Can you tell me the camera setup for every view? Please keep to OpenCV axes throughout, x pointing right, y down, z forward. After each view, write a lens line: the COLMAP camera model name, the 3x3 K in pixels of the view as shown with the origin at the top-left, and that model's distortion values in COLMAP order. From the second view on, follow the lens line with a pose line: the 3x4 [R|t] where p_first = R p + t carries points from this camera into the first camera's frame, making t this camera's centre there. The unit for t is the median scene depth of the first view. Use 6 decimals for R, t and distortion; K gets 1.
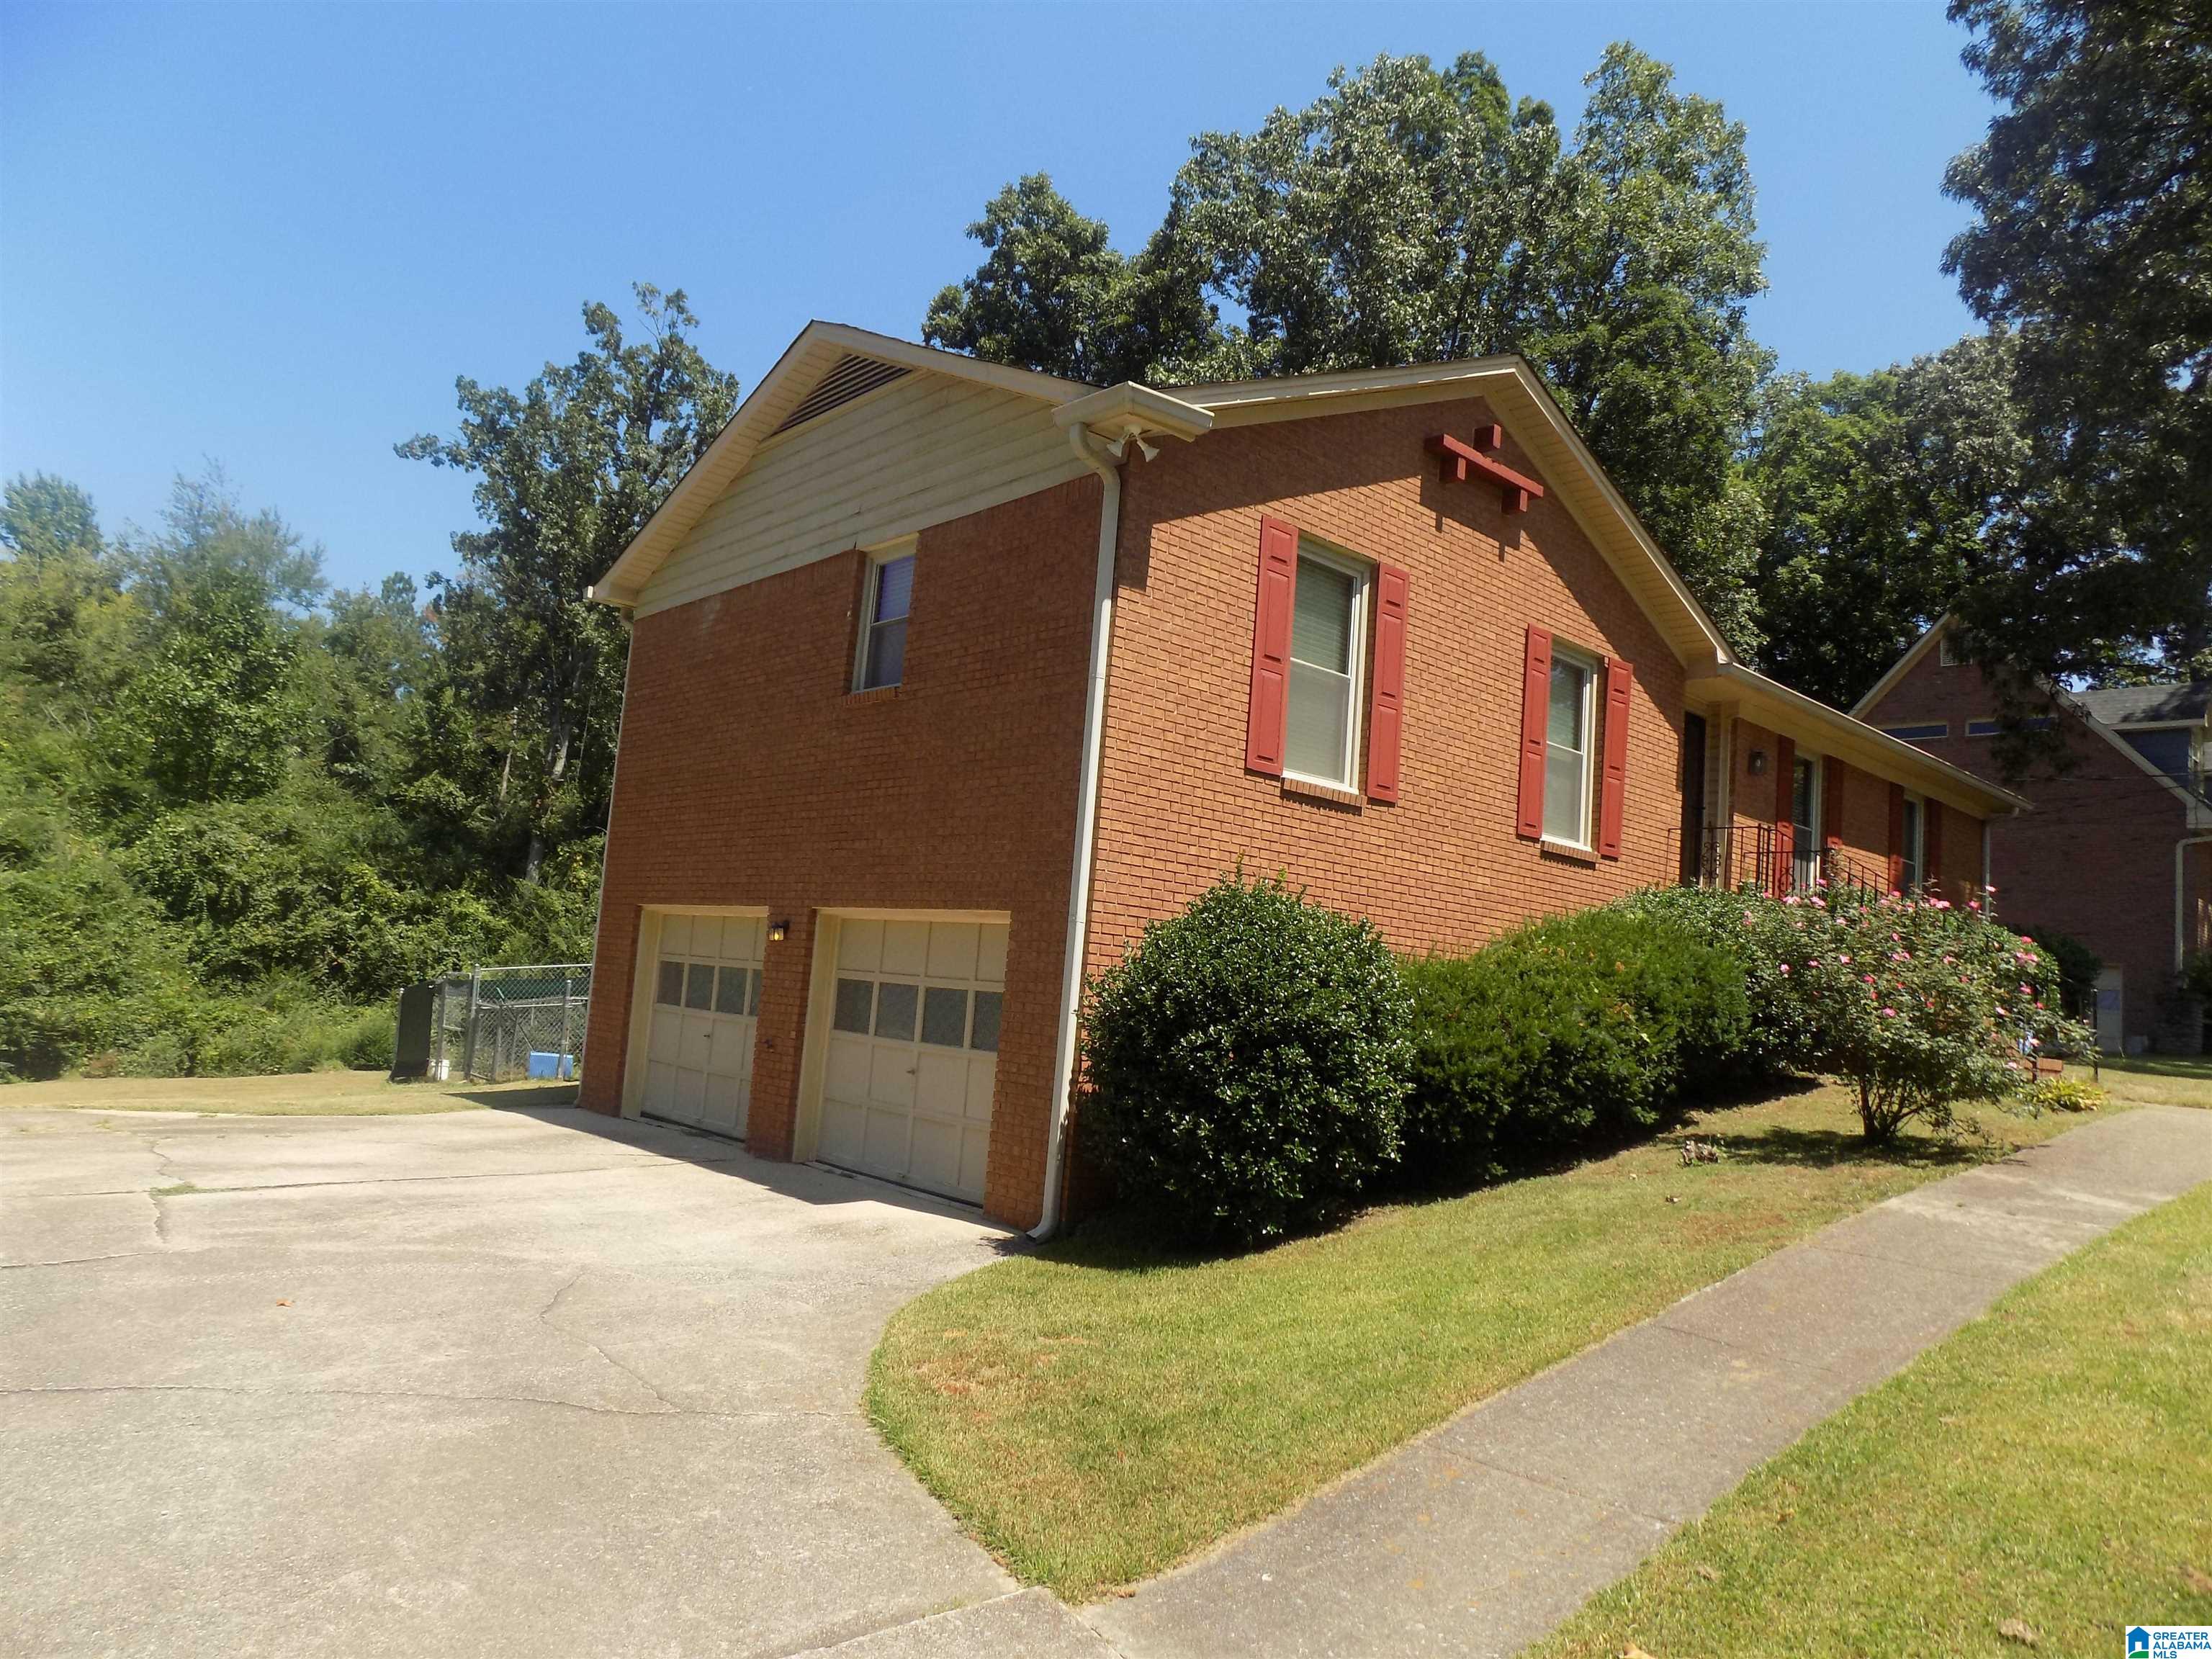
lens RADIAL K [[1476.4, 0, 1106.0], [0, 1476.4, 829.5], [0, 0, 1]] dist [-0.080998, 0.070184]
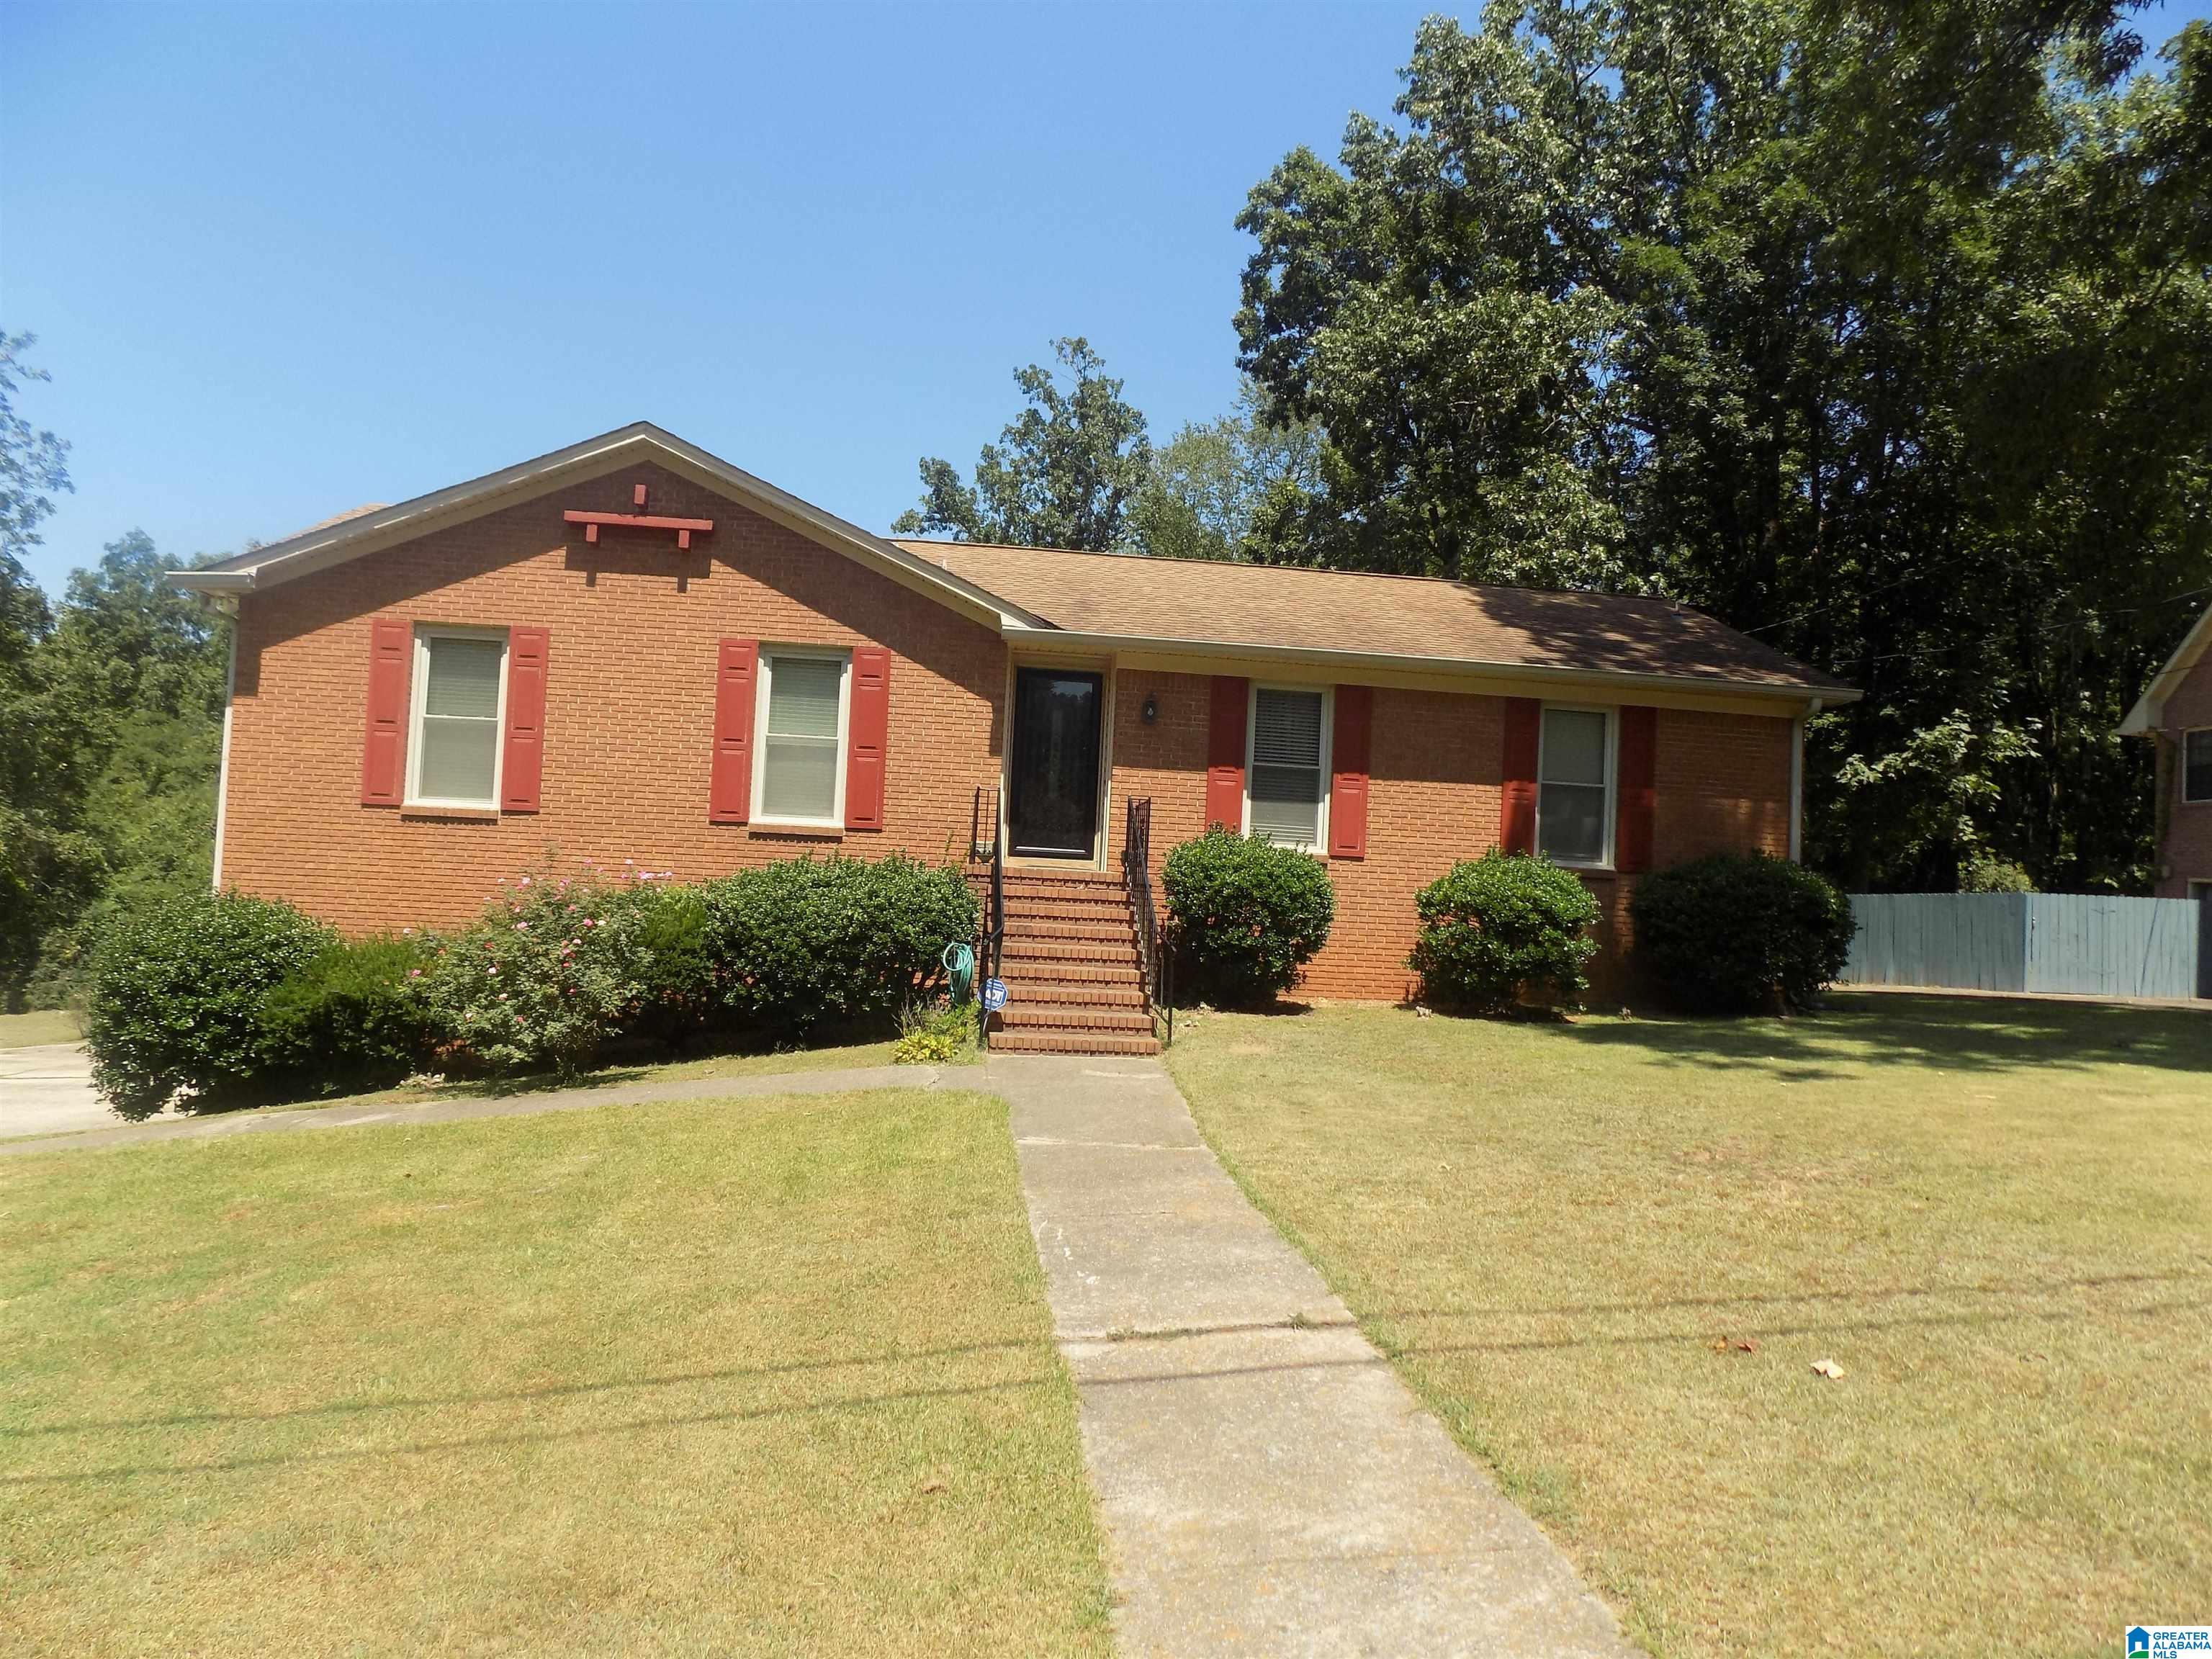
lens RADIAL K [[1476.4, 0, 1106.0], [0, 1476.4, 829.5], [0, 0, 1]] dist [-0.080998, 0.070184]
pose [[0.801865, -0.067421, -0.593689, 1.232156], [0.085262, 0.996357, 0.002010, 0.034006], [0.591391, -0.052231, 0.804692, 0.242312]]
